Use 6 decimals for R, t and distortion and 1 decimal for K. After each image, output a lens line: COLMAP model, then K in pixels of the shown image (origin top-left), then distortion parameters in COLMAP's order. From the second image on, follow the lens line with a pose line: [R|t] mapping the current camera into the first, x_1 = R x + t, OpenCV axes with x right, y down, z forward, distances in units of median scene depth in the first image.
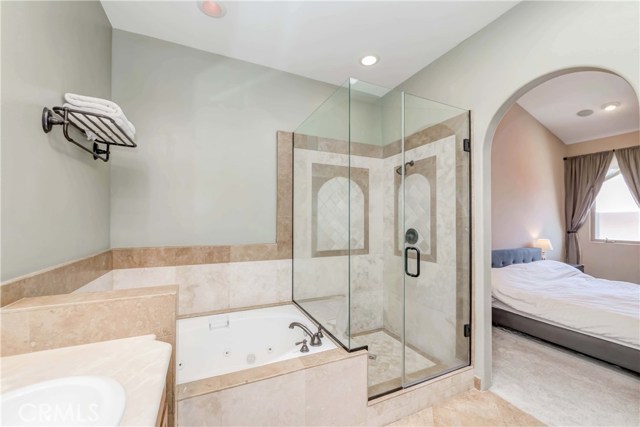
lens RADIAL K [[248.0, 0, 319.3], [0, 248.0, 219.4], [0, 0, 1]] dist [-0.001446, -0.000205]
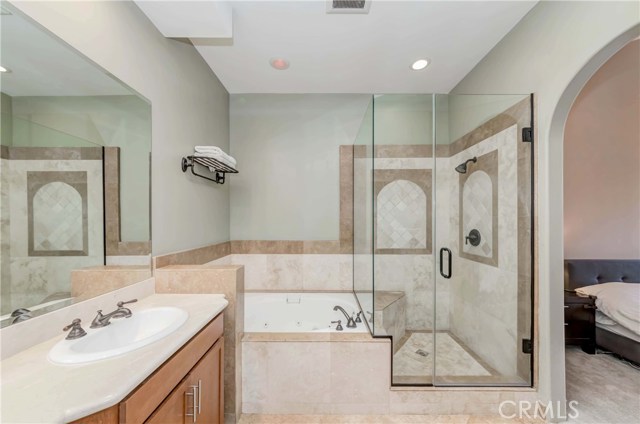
lens RADIAL K [[225.9, 0, 321.7], [0, 225.9, 220.6], [0, 0, 1]] dist [0.001478, 0.000125]
pose [[0.909014, -0.004463, -0.416741, 0.231853], [0.007141, 0.999963, 0.004868, -0.004943], [0.416704, -0.007401, 0.909012, -0.024082]]
